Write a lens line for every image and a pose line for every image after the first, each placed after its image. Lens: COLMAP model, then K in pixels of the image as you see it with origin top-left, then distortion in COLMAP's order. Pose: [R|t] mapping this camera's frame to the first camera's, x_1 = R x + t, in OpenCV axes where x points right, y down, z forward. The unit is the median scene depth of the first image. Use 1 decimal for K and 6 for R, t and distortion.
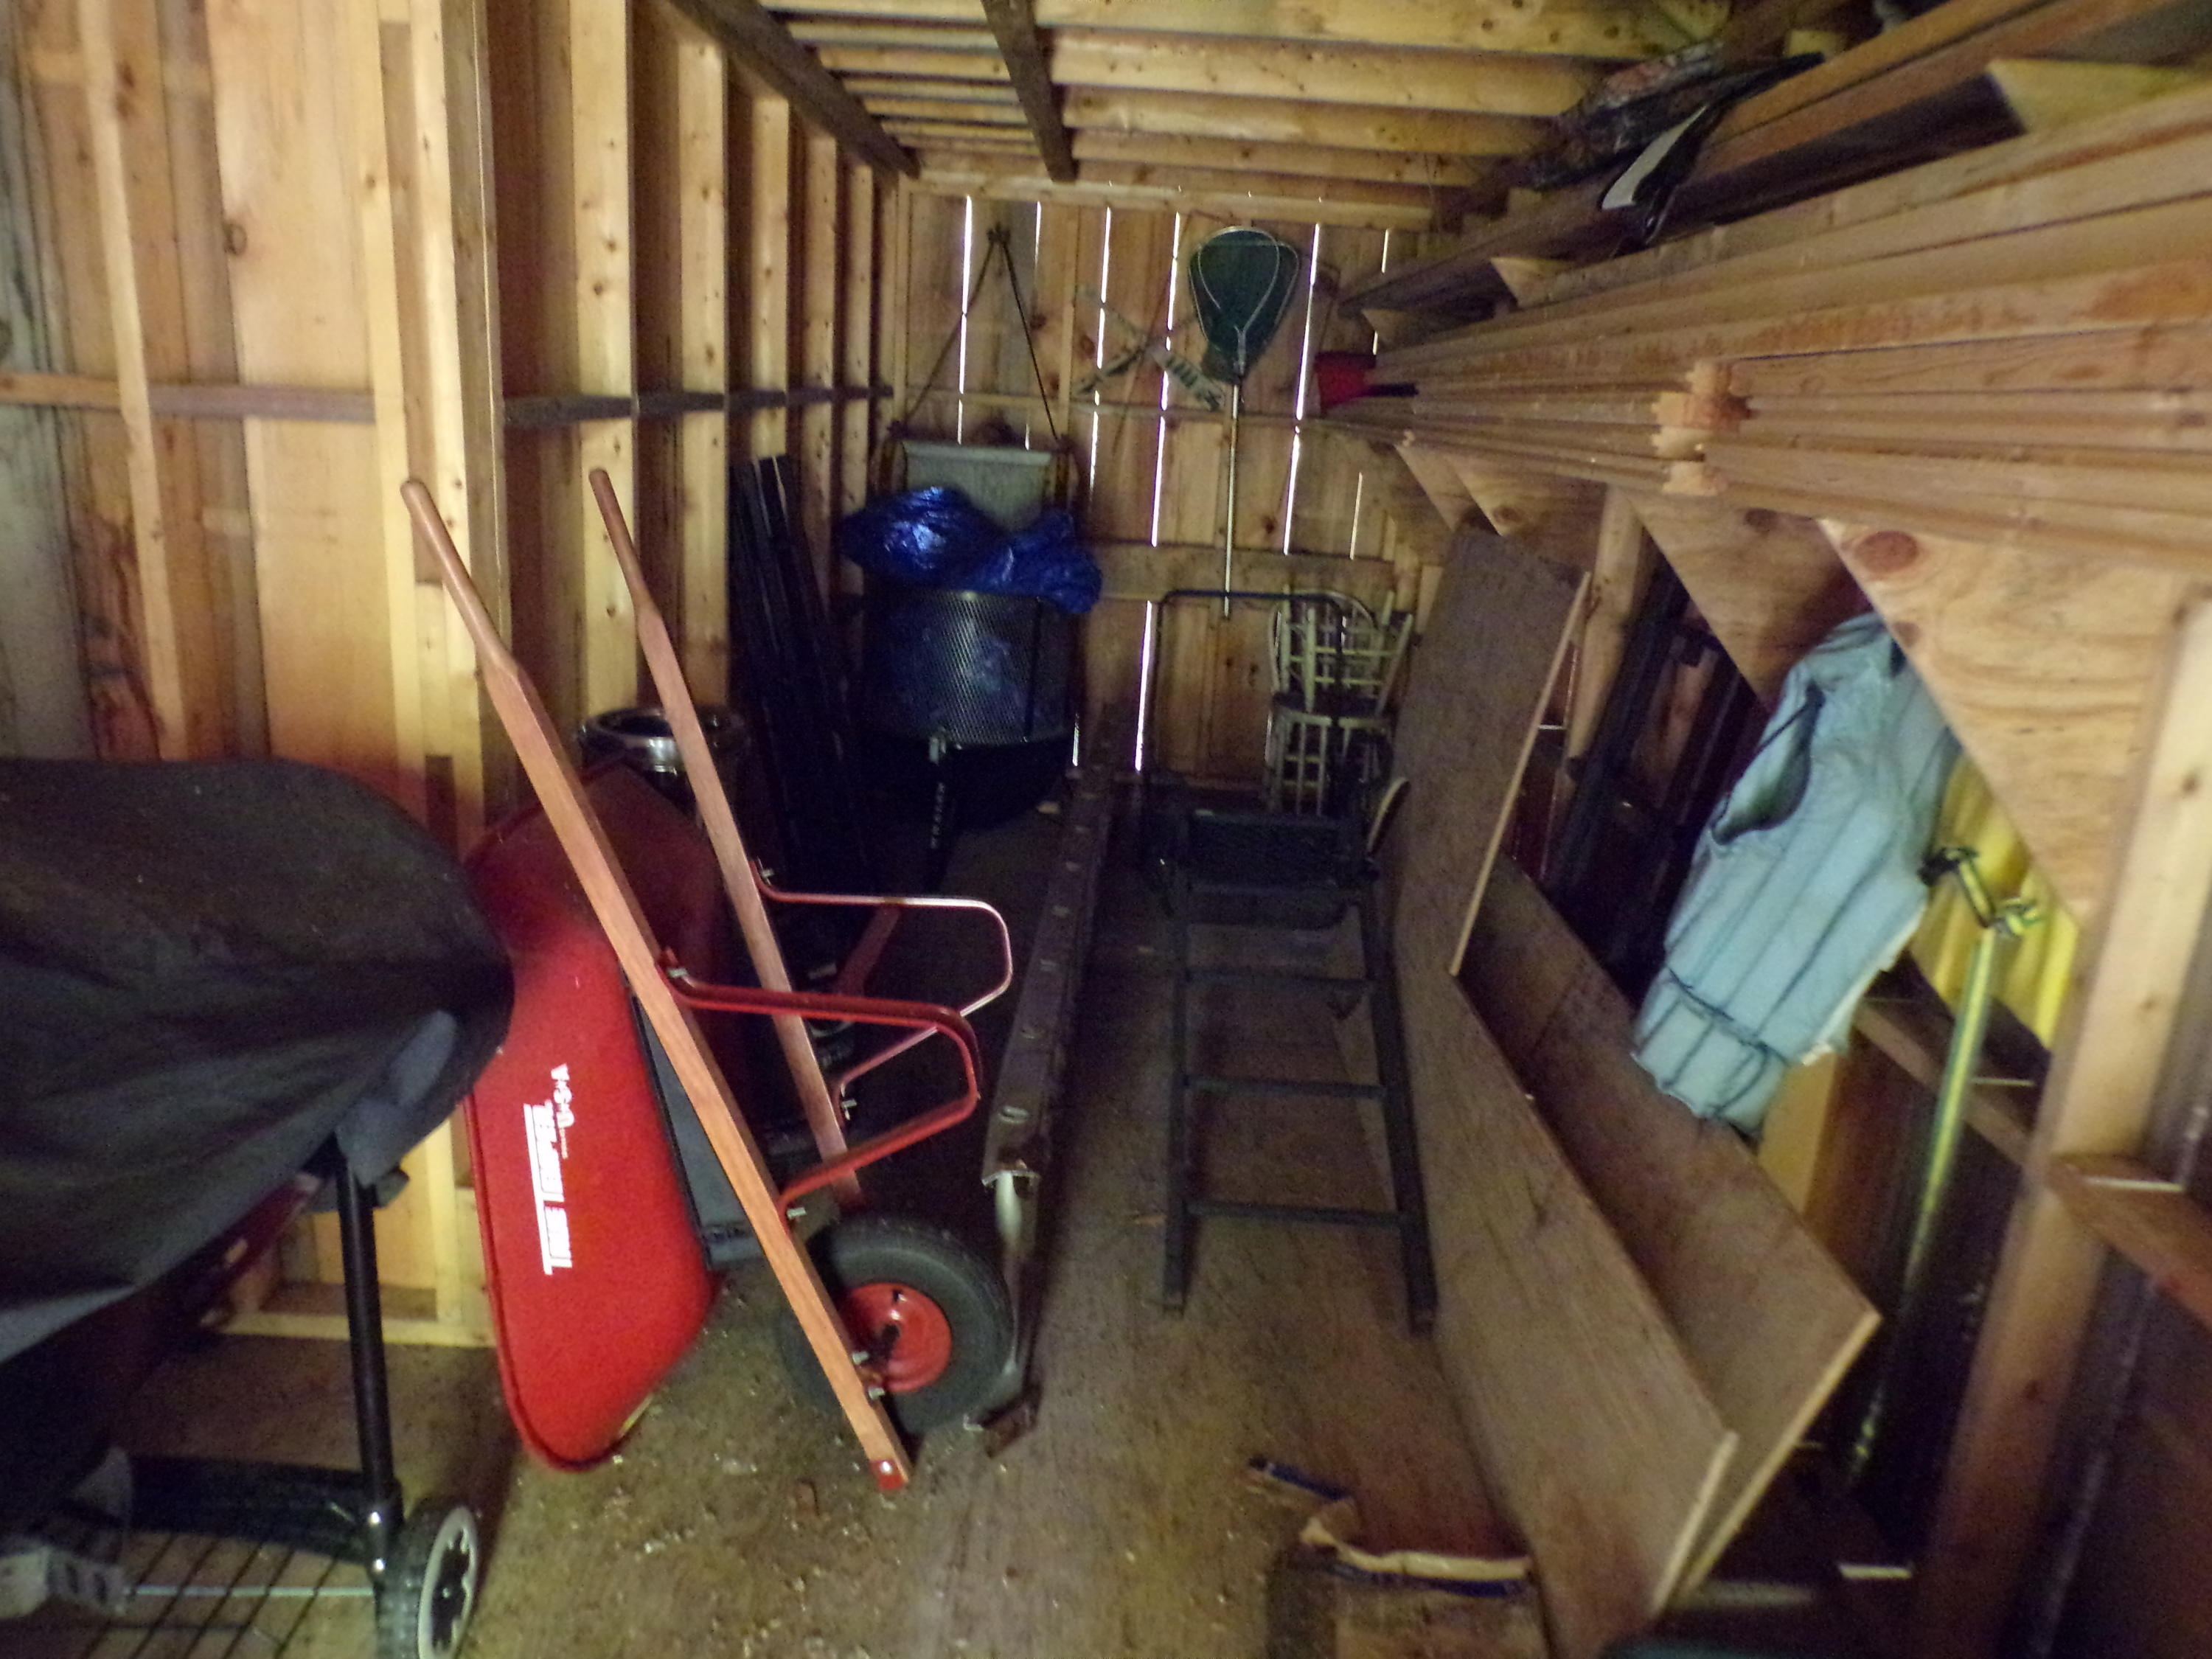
lens RADIAL K [[1501.3, 0, 1104.6], [0, 1501.3, 842.1], [0, 0, 1]] dist [-0.013173, 0.008163]
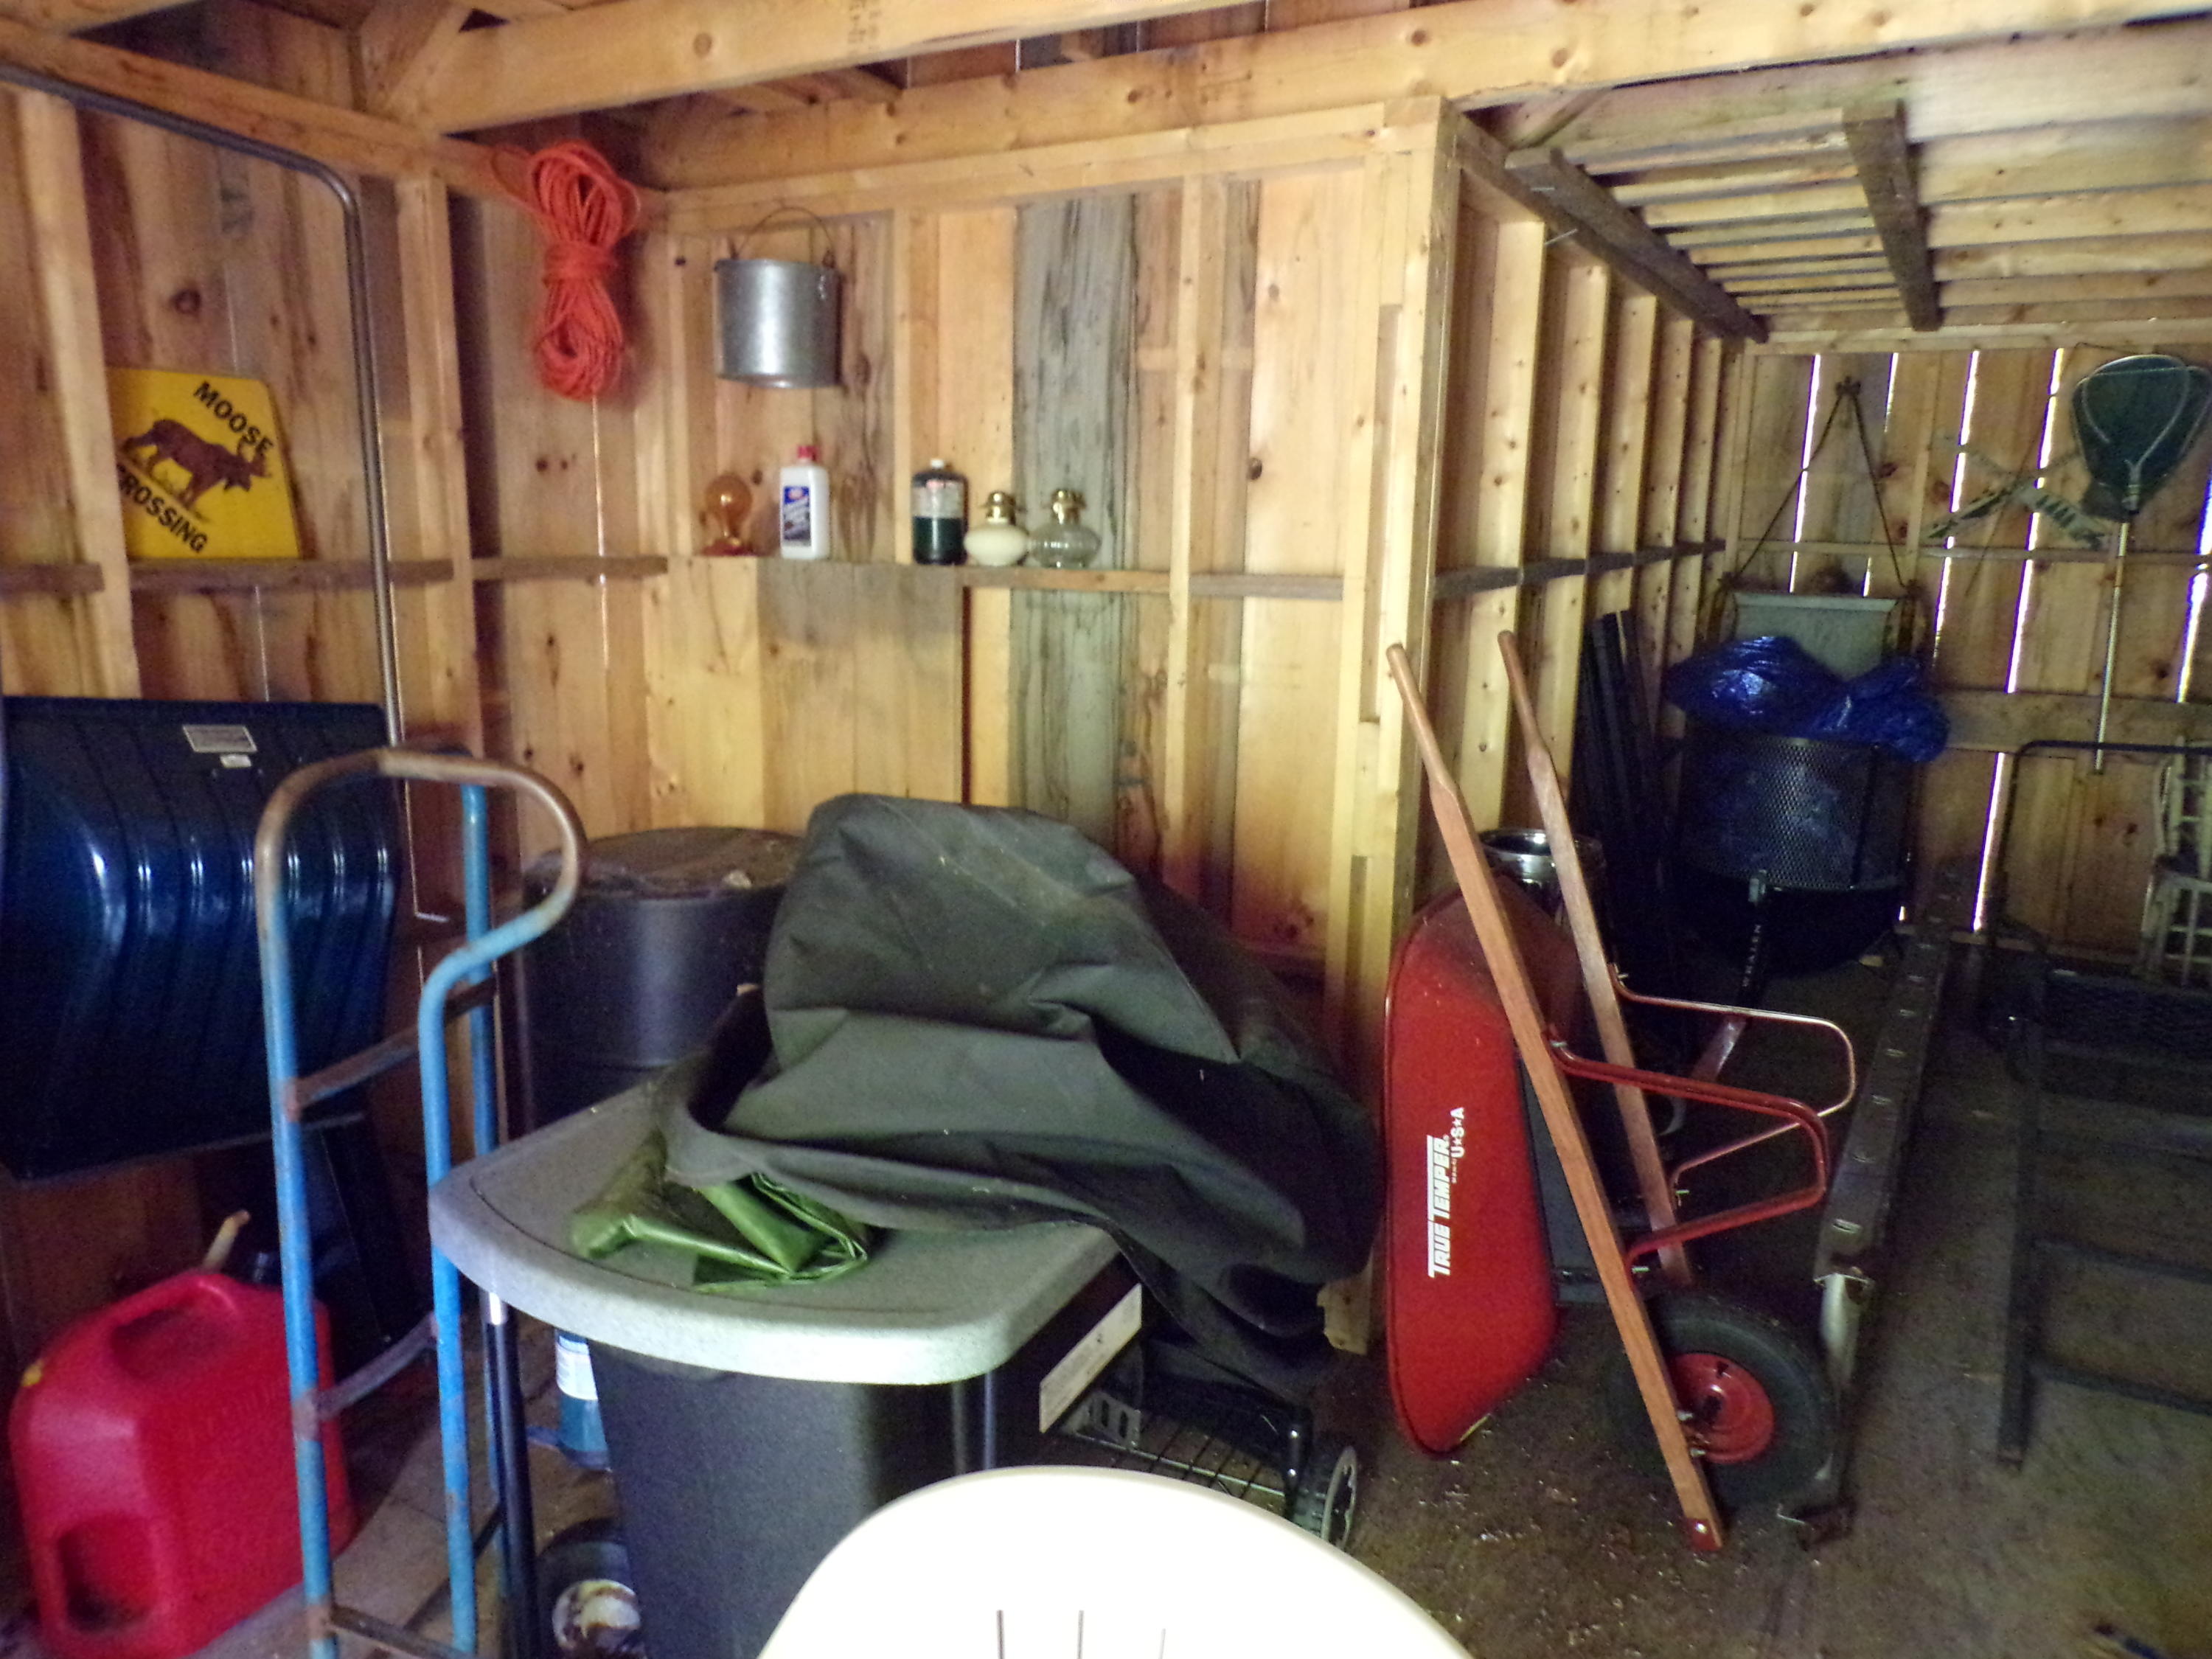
lens RADIAL K [[1501.3, 0, 1104.6], [0, 1501.3, 842.1], [0, 0, 1]] dist [-0.013173, 0.008163]
pose [[0.876350, 0.052111, -0.478847, -0.024498], [-0.096496, 0.992971, -0.068538, 0.030498], [0.471909, 0.106270, 0.875219, -0.170055]]
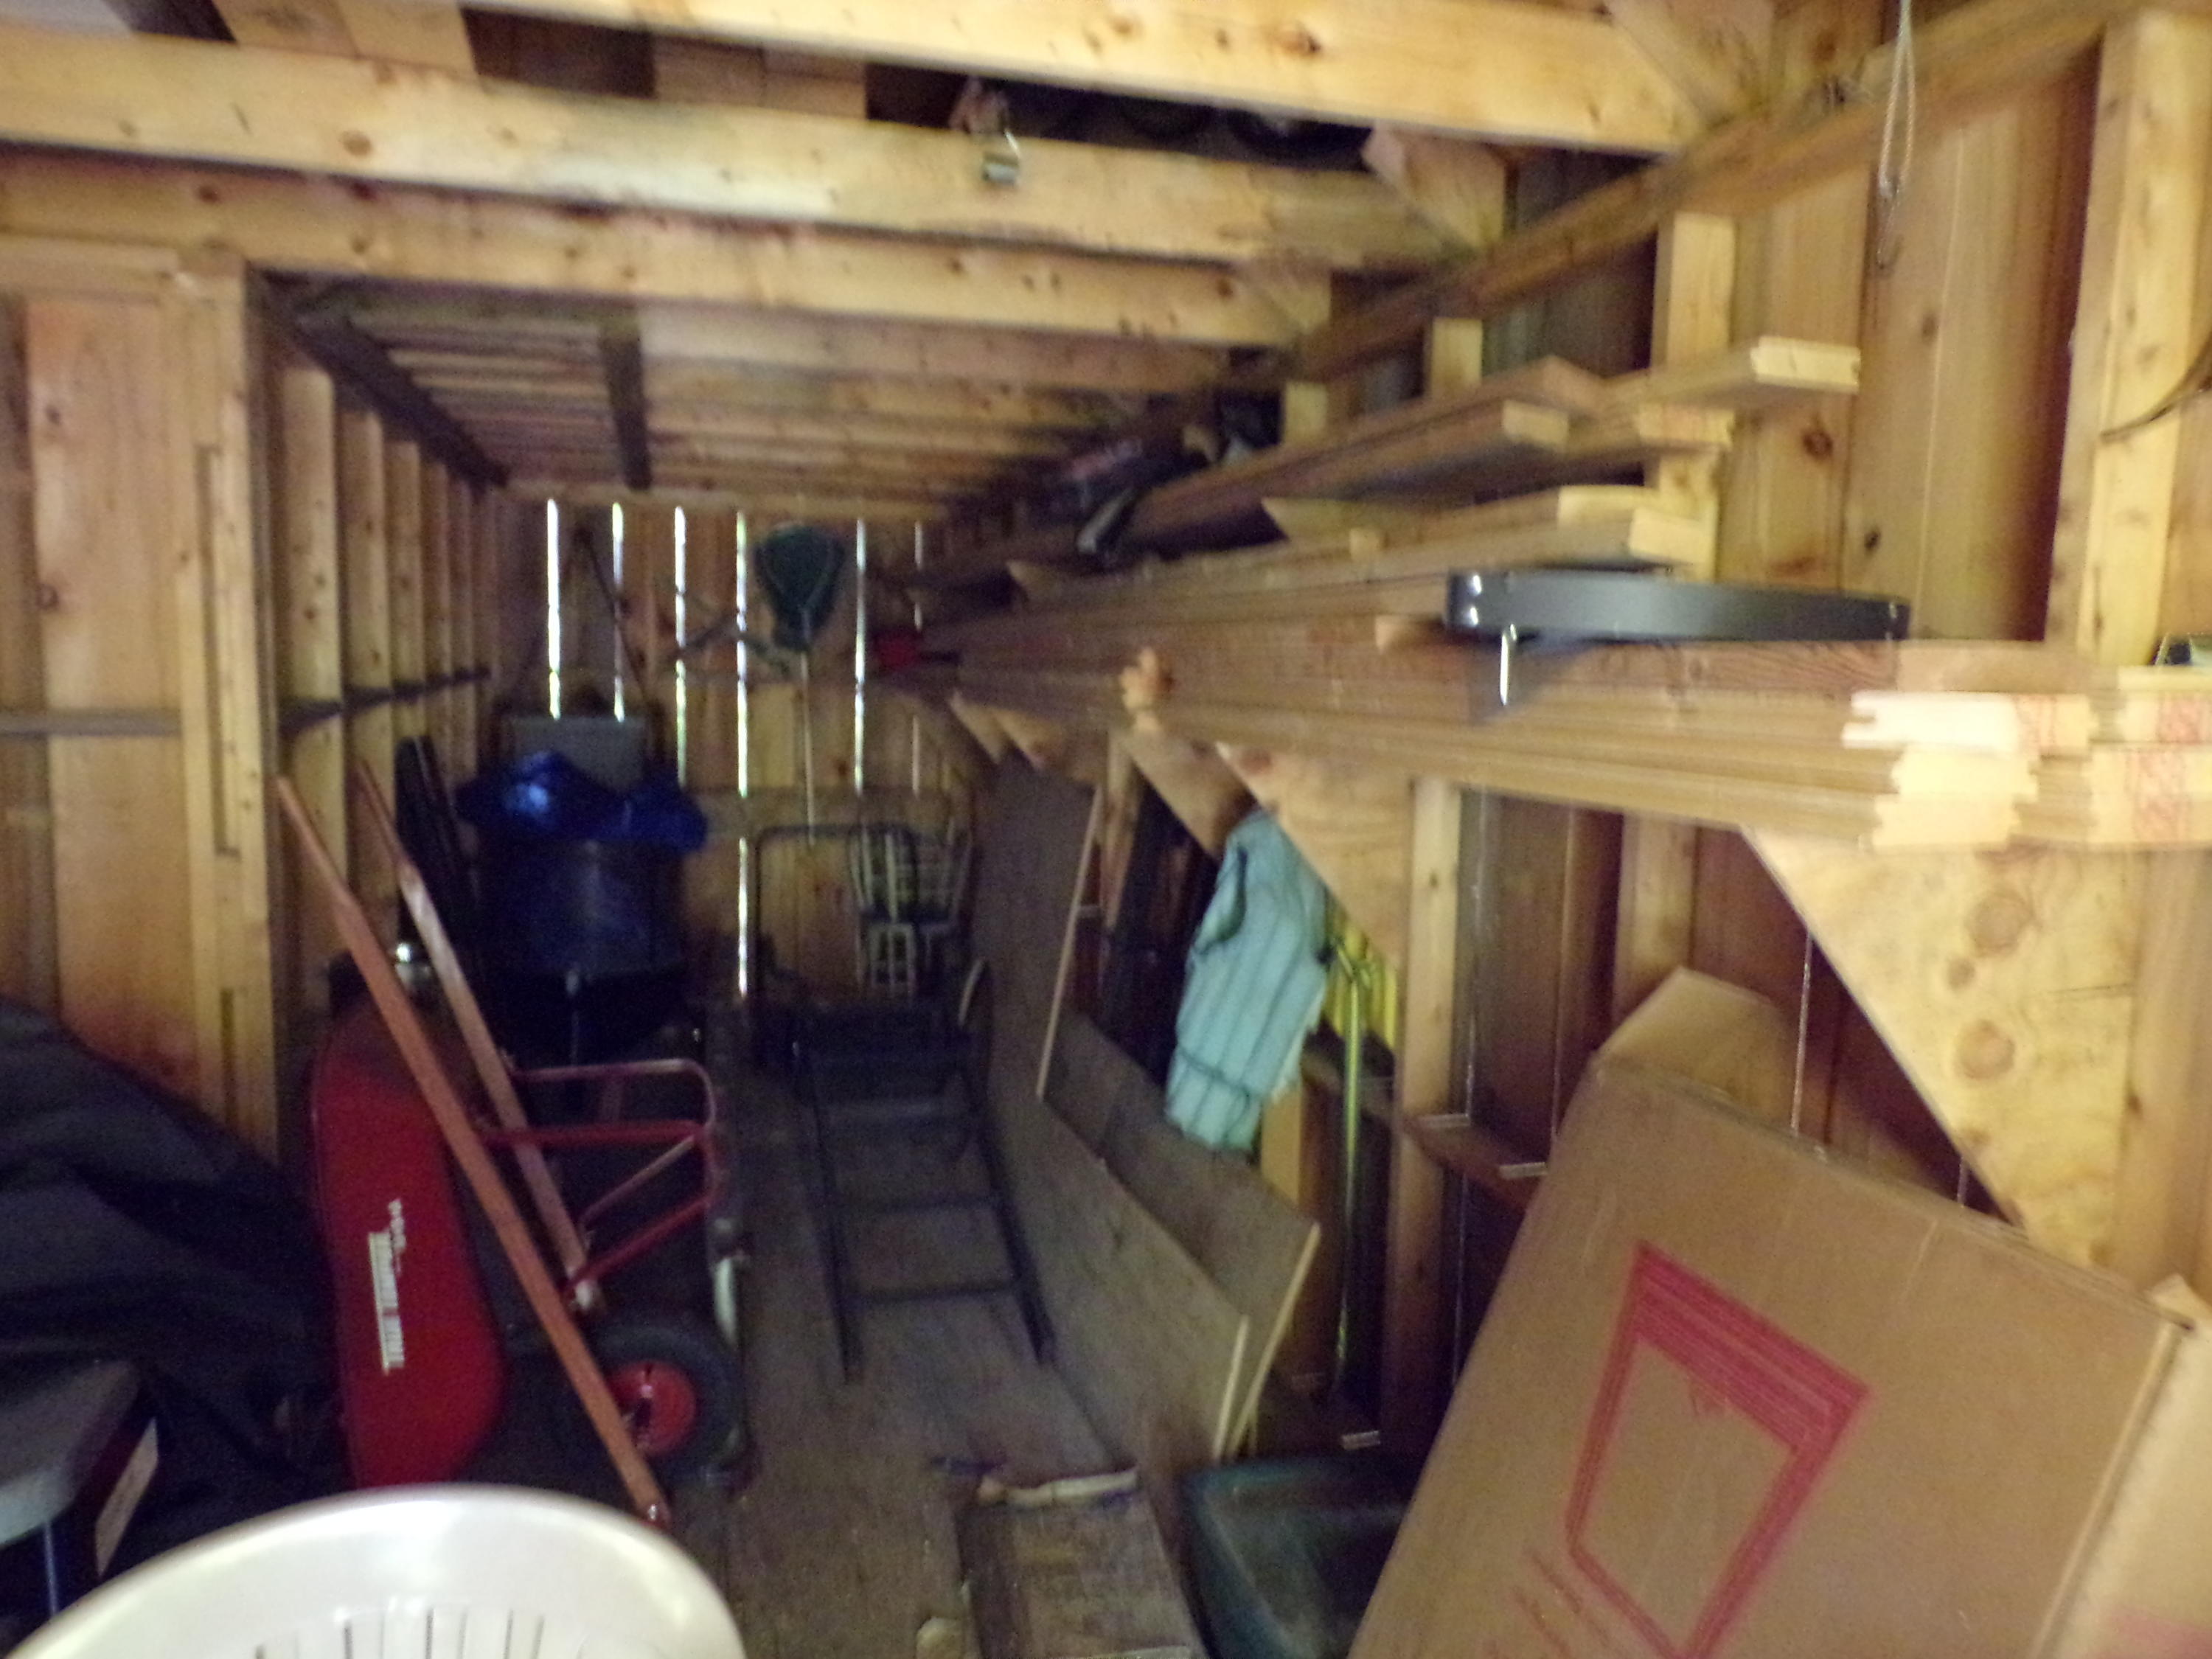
lens RADIAL K [[1511.2, 0, 1106.0], [0, 1511.2, 829.5], [0, 0, 1]] dist [0.007191, 0.004911]
pose [[0.953741, -0.073111, 0.291604, -0.088226], [0.120062, 0.981898, -0.146500, 0.067342], [-0.275615, 0.174734, 0.945254, -0.336879]]
